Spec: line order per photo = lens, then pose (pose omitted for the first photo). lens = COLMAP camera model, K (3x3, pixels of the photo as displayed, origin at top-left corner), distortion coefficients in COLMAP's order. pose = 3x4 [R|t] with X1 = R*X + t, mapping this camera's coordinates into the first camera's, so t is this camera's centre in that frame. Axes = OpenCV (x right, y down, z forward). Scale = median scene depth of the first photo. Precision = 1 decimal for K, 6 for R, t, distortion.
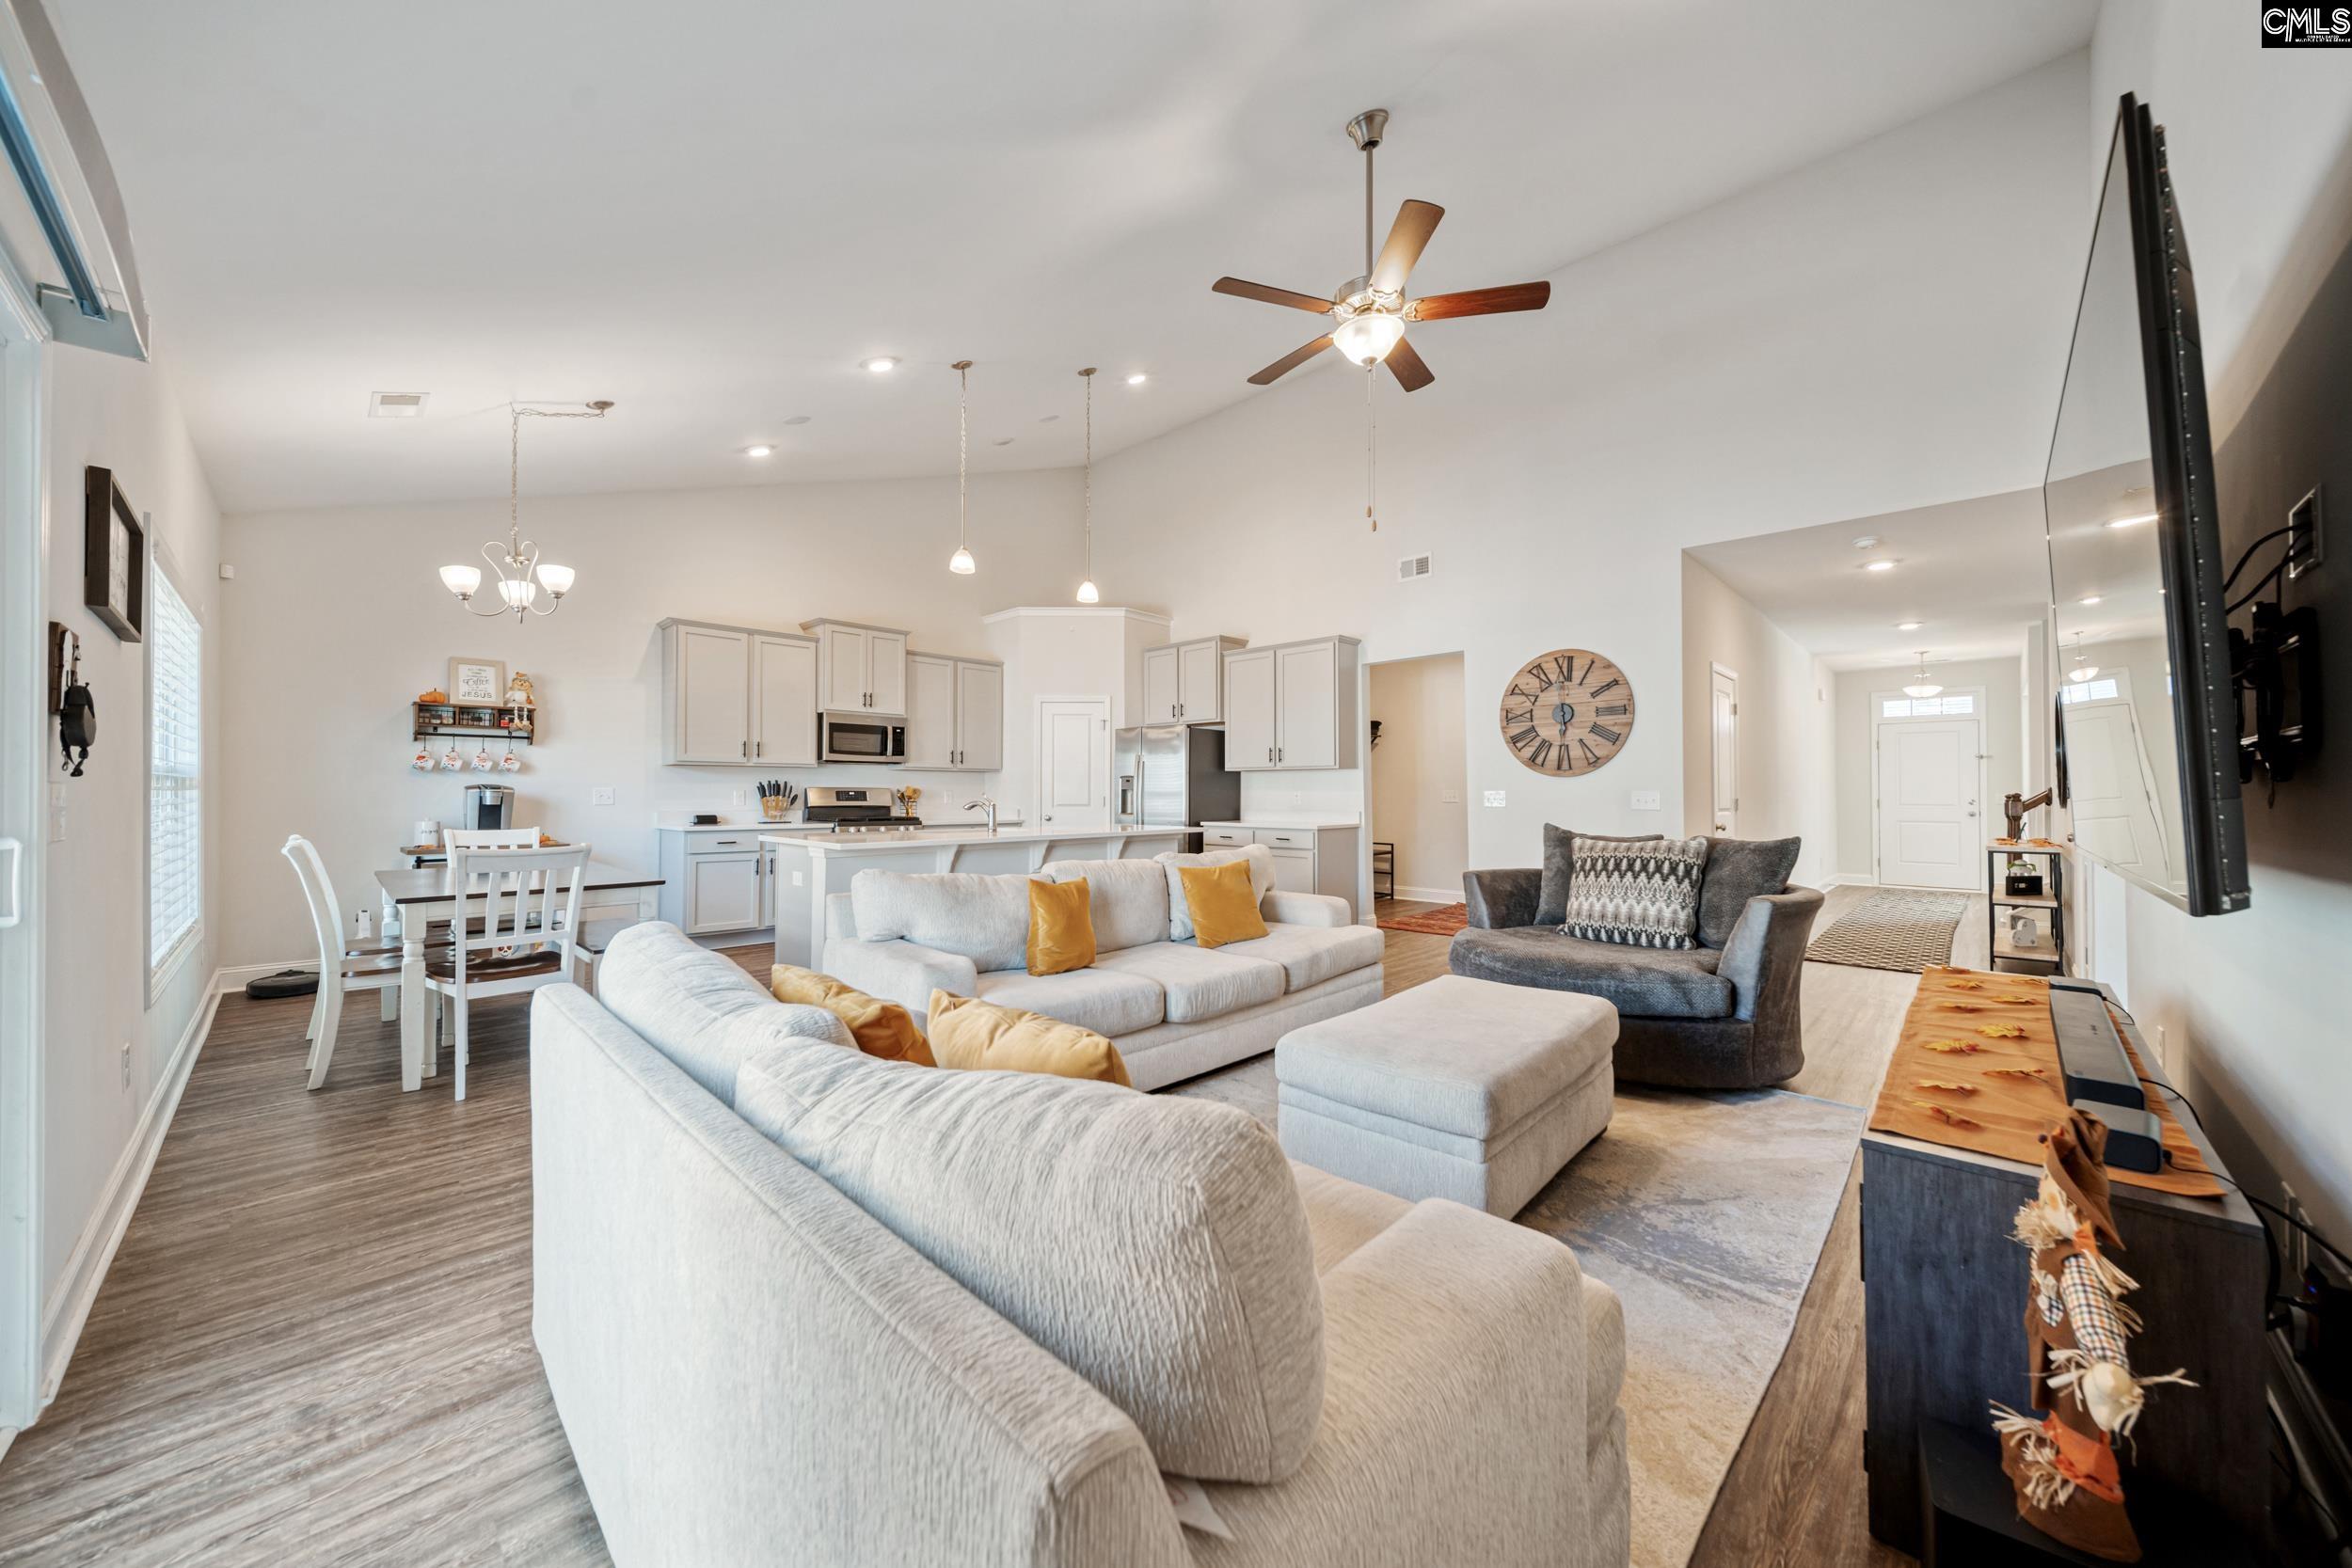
lens RADIAL K [[826.1, 0, 1185.6], [0, 826.1, 787.8], [0, 0, 1]] dist [0.005566, -0.000223]
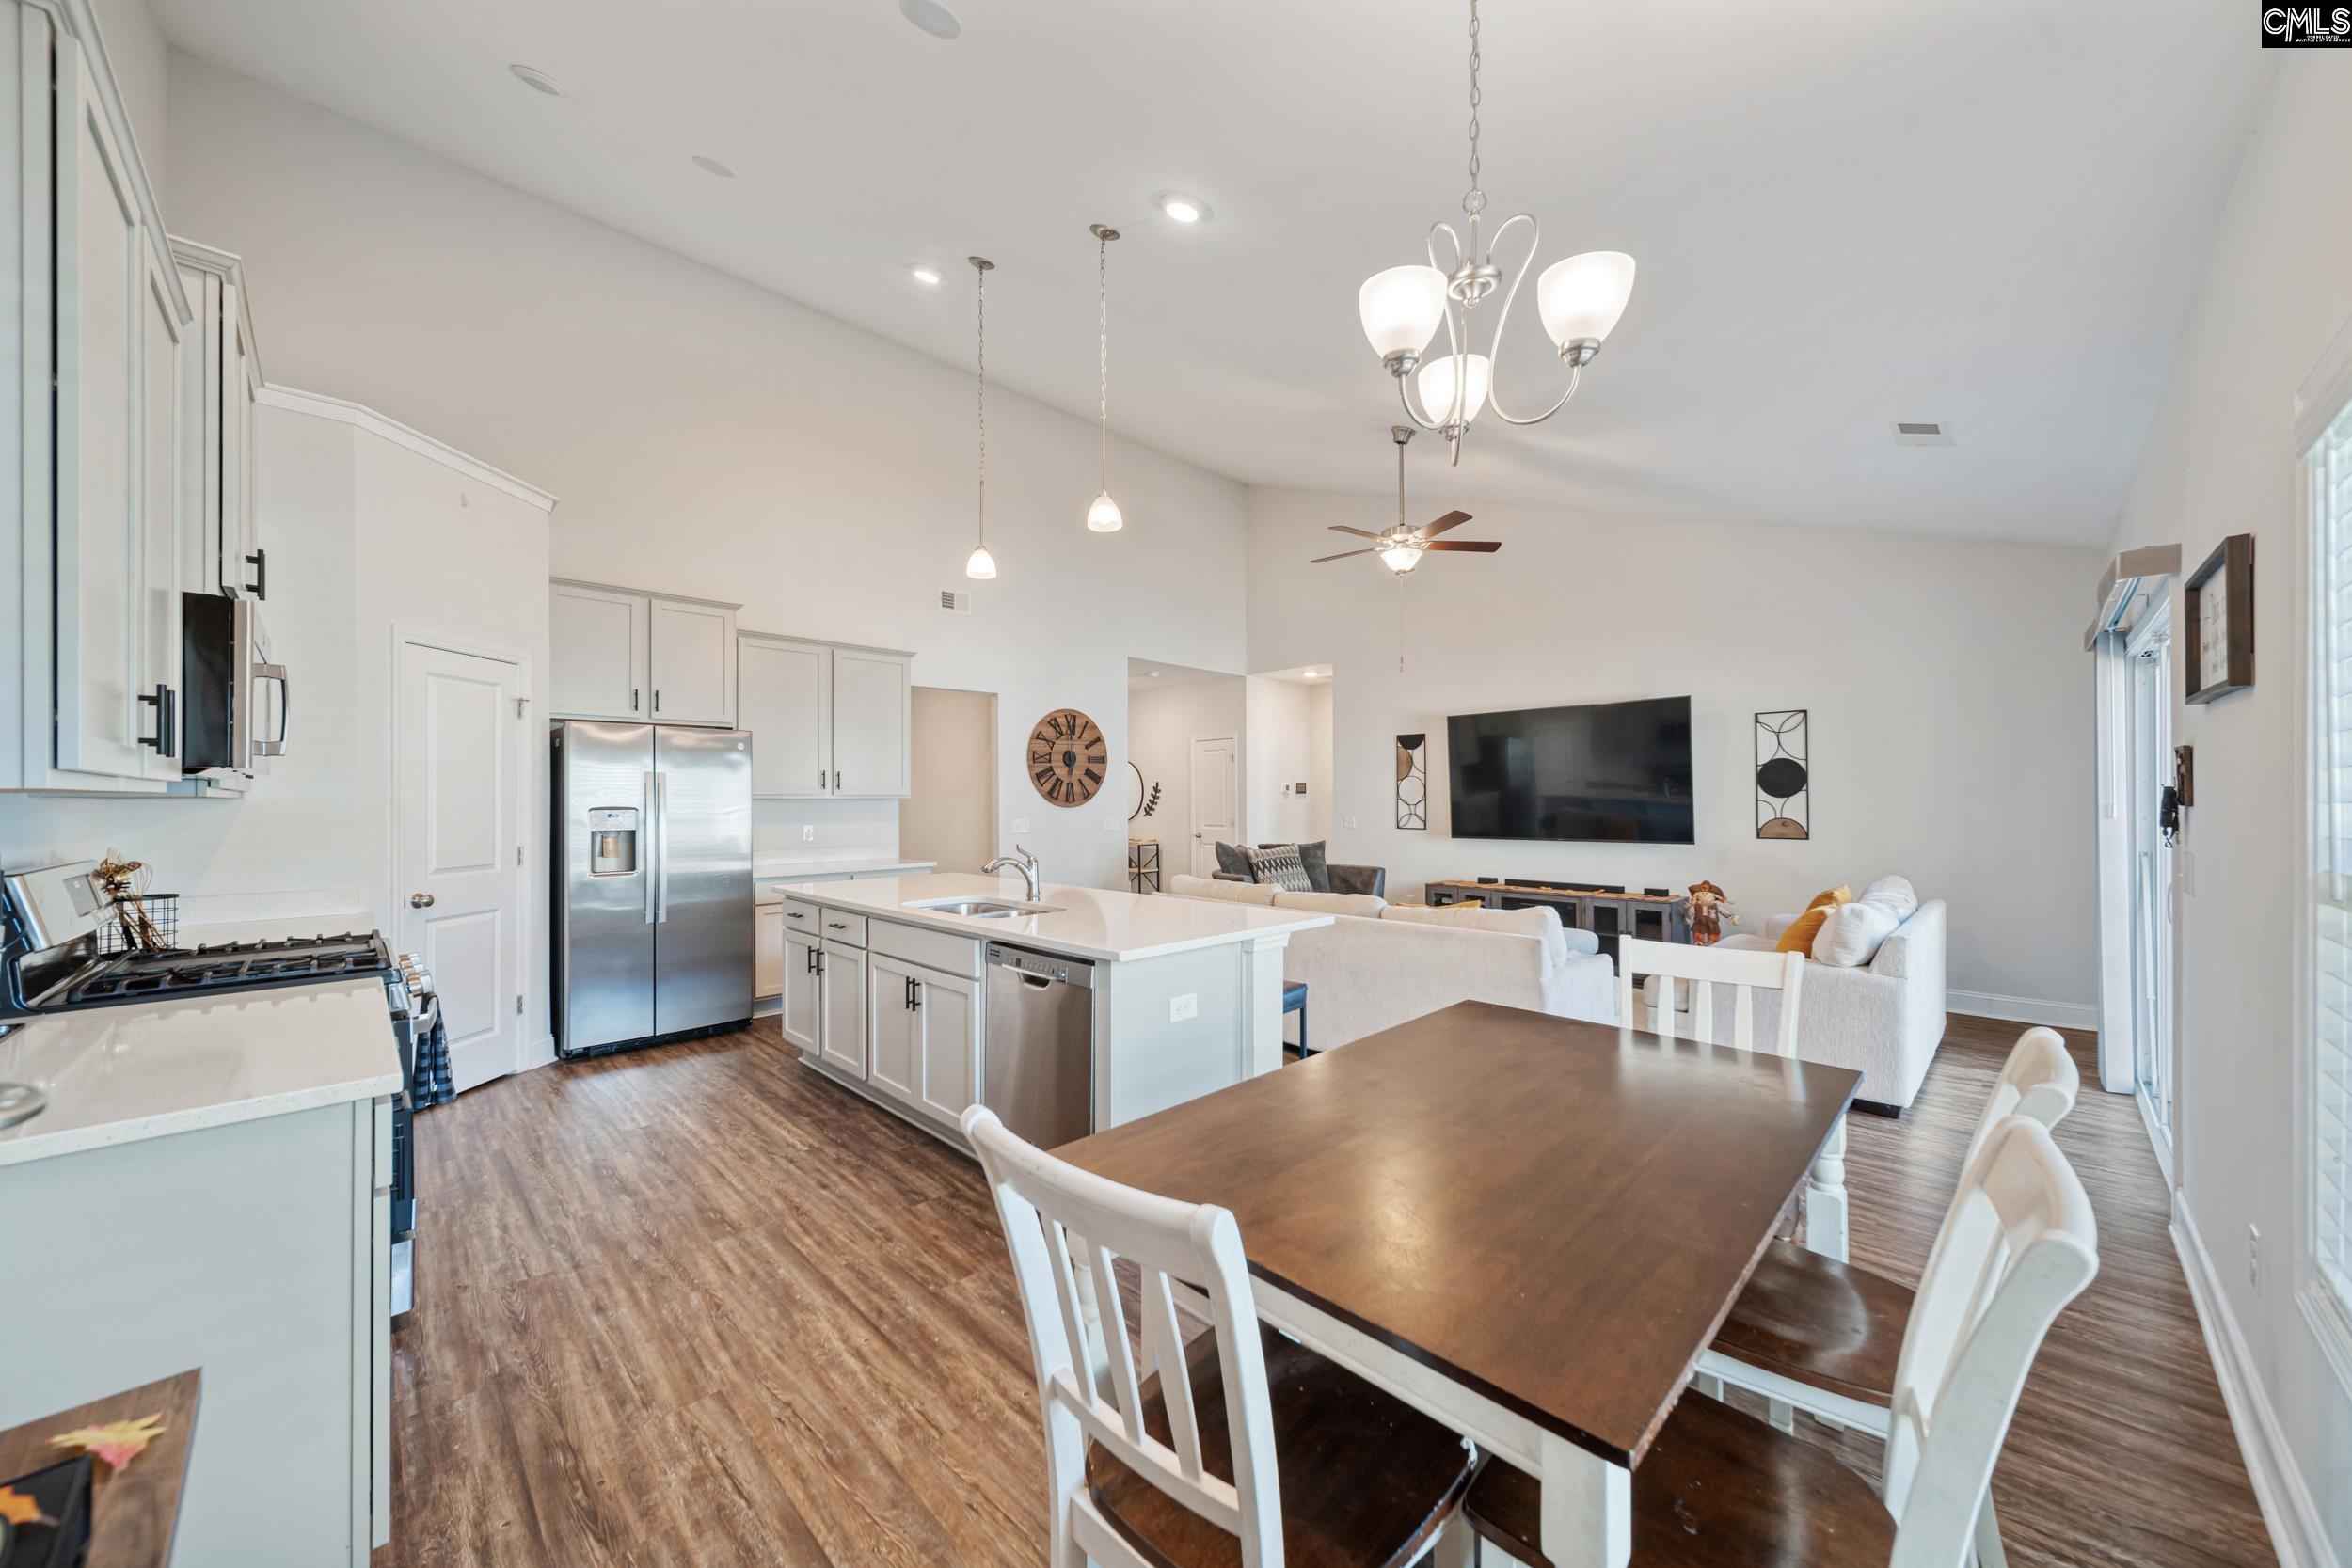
lens RADIAL K [[826.1, 0, 1185.7], [0, 826.1, 792.8], [0, 0, 1]] dist [0.005566, -0.000223]
pose [[0.021958, 0.006953, 0.999735, -0.850884], [-0.002250, 0.999974, -0.006905, -0.028444], [-0.999756, -0.002098, 0.021973, 0.807733]]
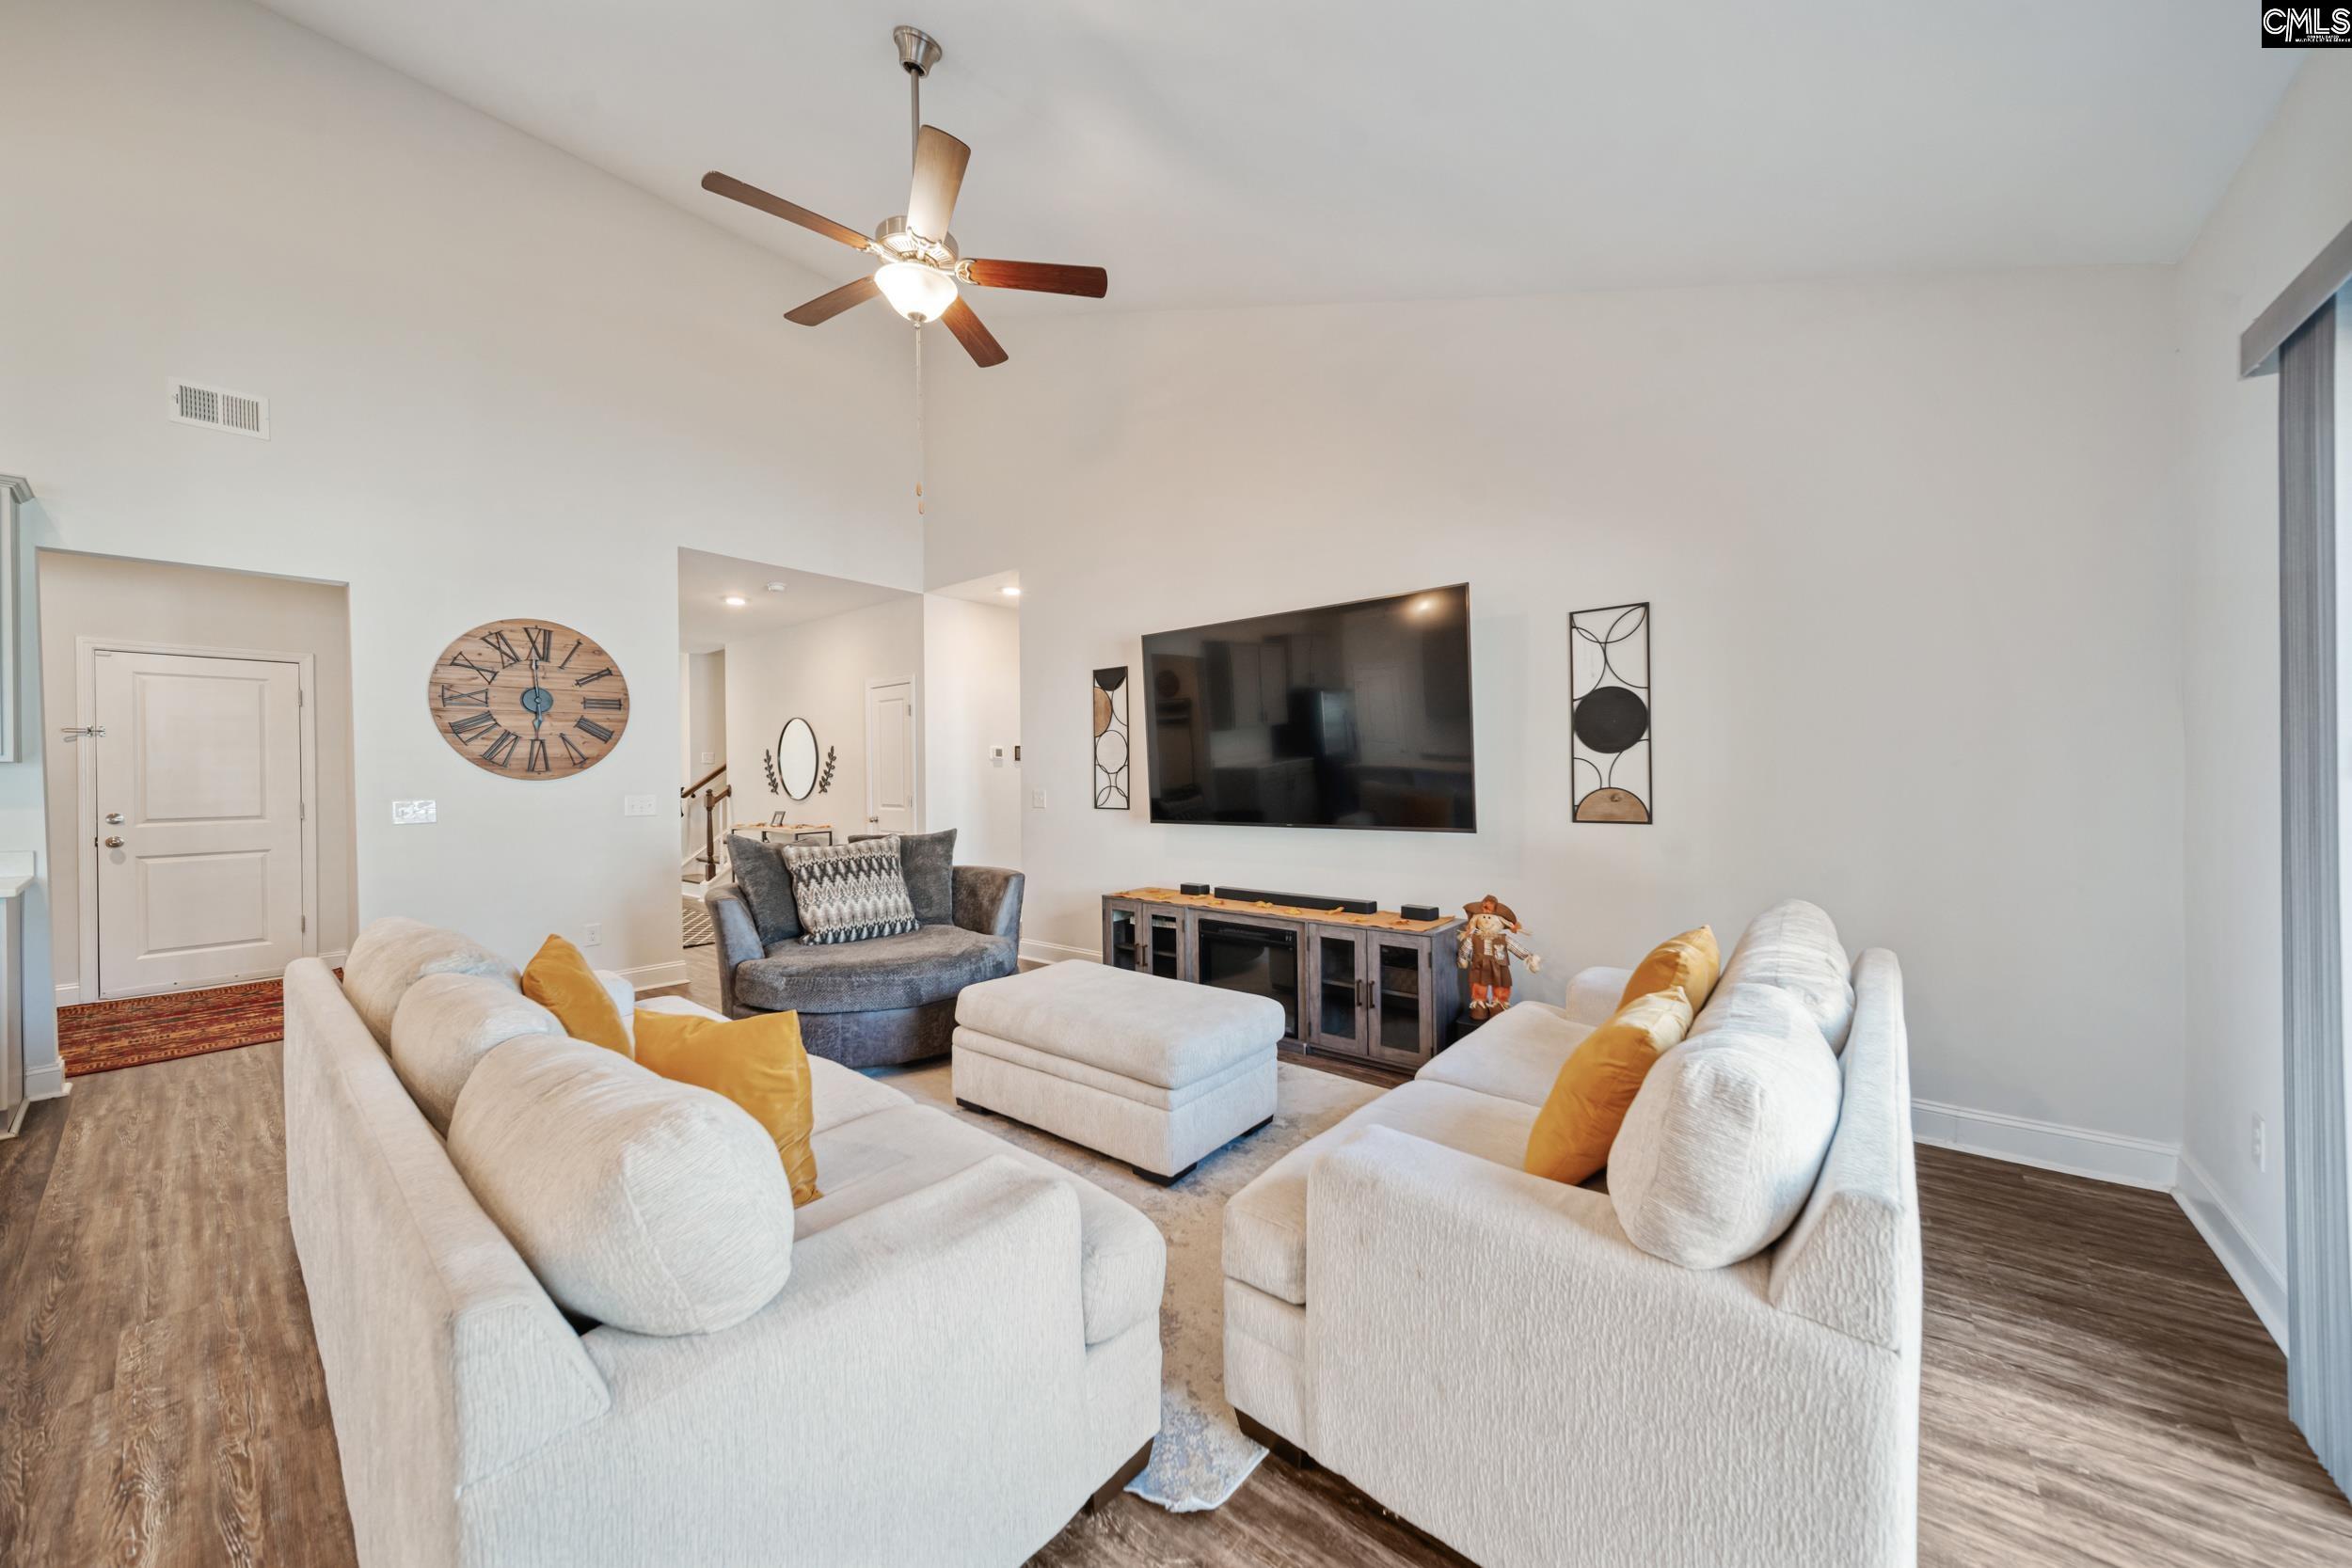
lens RADIAL K [[826.1, 0, 1183.0], [0, 826.1, 775.7], [0, 0, 1]] dist [0.005566, -0.000223]
pose [[-0.078212, 0.000407, 0.996937, -0.392642], [0.003331, 0.999994, -0.000147, -0.015776], [-0.996931, 0.003309, -0.078213, 0.454845]]
